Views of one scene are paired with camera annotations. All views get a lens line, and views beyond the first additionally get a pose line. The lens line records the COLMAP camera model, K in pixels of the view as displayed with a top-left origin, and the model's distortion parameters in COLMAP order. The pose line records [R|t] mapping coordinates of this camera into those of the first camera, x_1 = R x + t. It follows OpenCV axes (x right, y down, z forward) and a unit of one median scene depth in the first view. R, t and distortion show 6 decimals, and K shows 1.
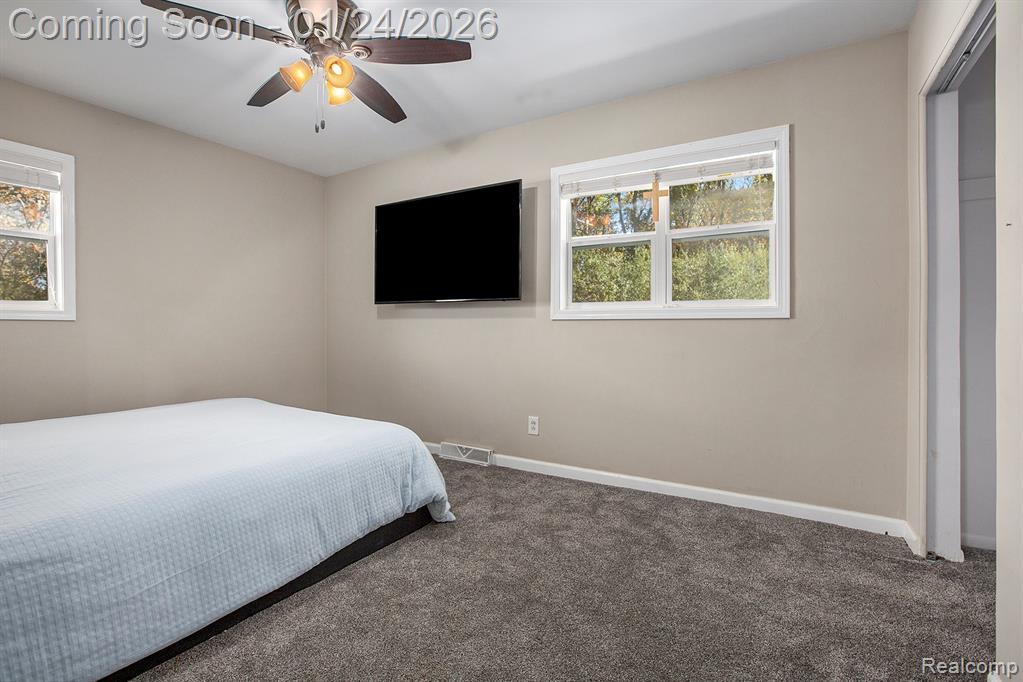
lens RADIAL K [[484.4, 0, 502.5], [0, 484.4, 324.8], [0, 0, 1]] dist [0.002009, 0.001101]
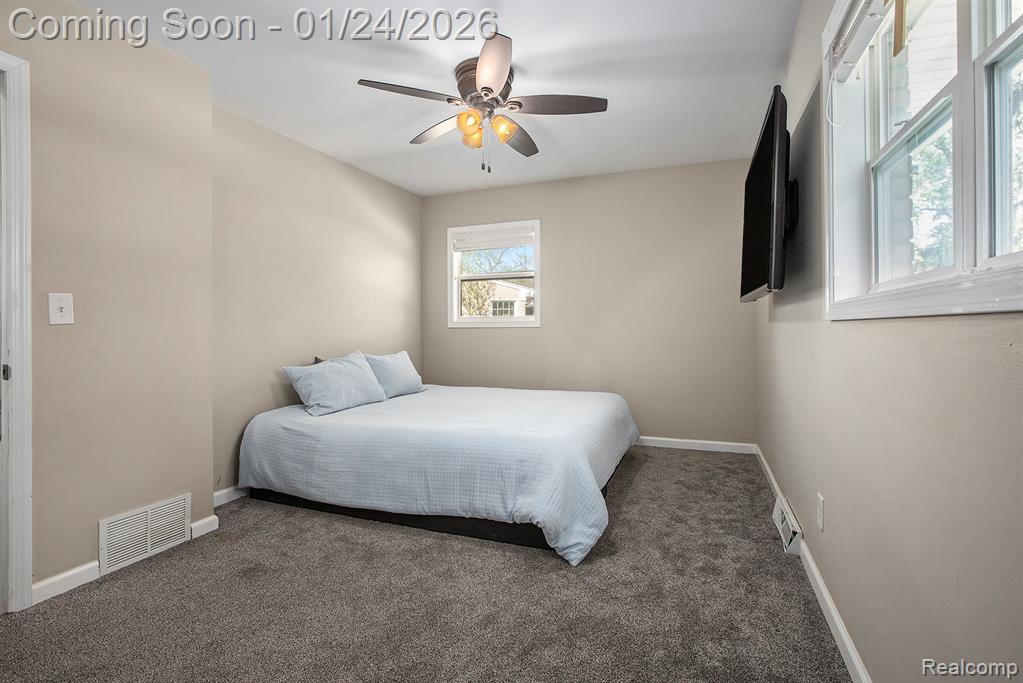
lens RADIAL K [[484.4, 0, 502.5], [0, 484.4, 325.3], [0, 0, 1]] dist [0.002009, 0.001101]
pose [[0.183317, -0.002250, -0.983051, 0.907779], [0.004984, 0.999987, -0.001360, -0.019718], [0.983041, -0.004651, 0.183326, 0.915210]]
